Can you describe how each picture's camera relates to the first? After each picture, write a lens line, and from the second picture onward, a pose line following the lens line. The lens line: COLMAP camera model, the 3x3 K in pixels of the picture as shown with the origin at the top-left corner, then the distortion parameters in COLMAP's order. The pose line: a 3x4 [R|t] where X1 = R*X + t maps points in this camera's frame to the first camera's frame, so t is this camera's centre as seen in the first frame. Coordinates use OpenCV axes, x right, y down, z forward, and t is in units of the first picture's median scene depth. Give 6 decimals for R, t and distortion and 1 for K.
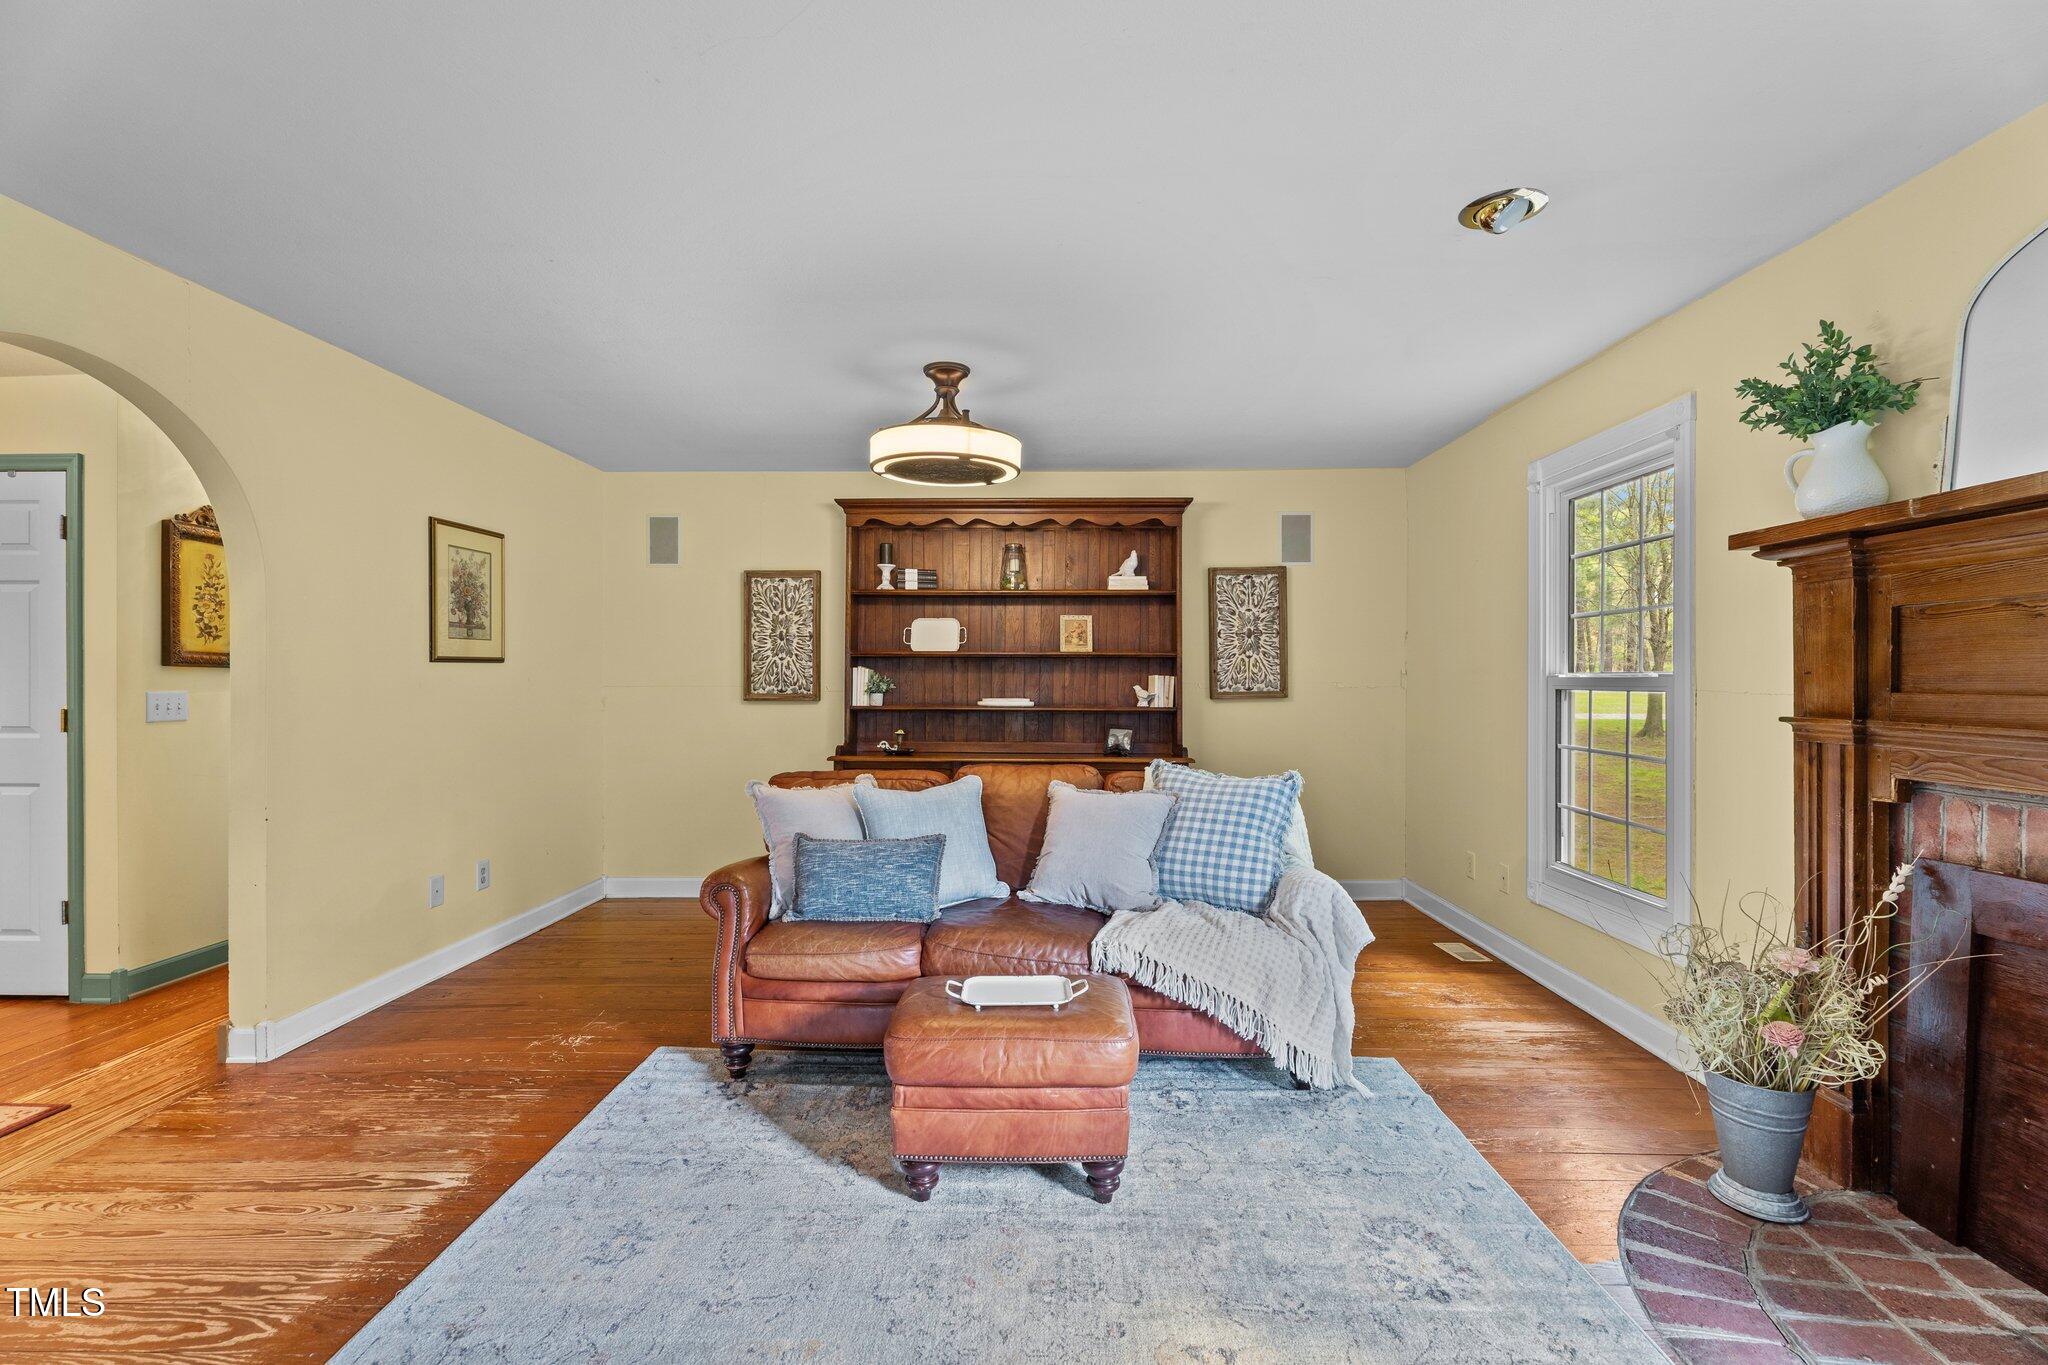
lens RADIAL K [[923.9, 0, 1023.5], [0, 923.9, 686.5], [0, 0, 1]] dist [0.000702, 0.000692]
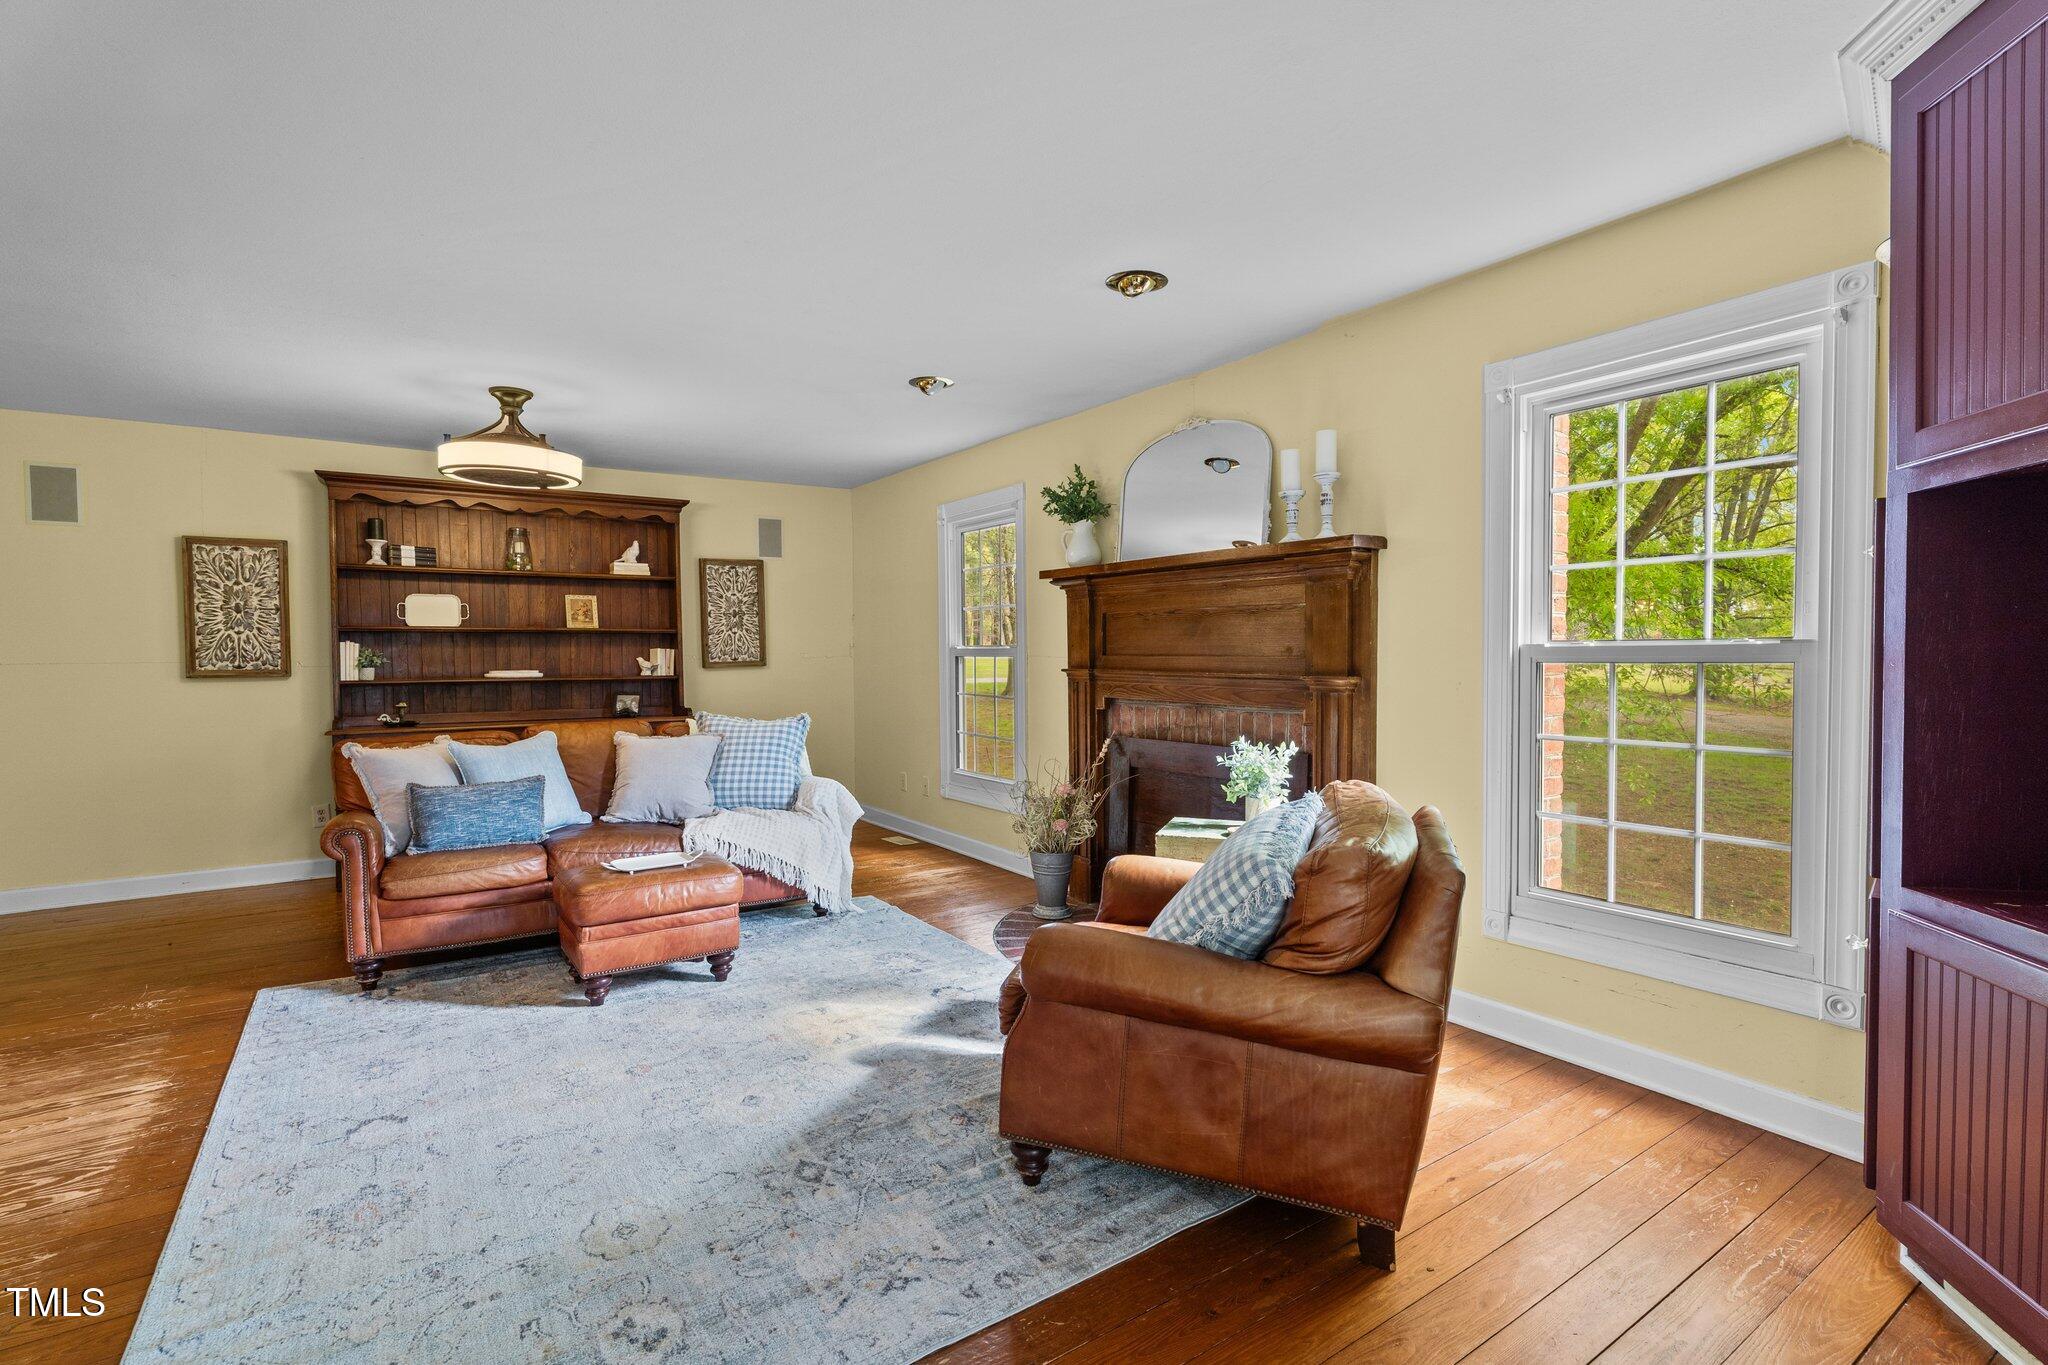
lens RADIAL K [[923.9, 0, 1023.5], [0, 923.9, 686.5], [0, 0, 1]] dist [0.000702, 0.000692]
pose [[0.819159, -0.028437, 0.572862, -0.261380], [0.011226, 0.999374, 0.033557, 0.003500], [-0.573457, -0.021058, 0.818965, -0.399001]]
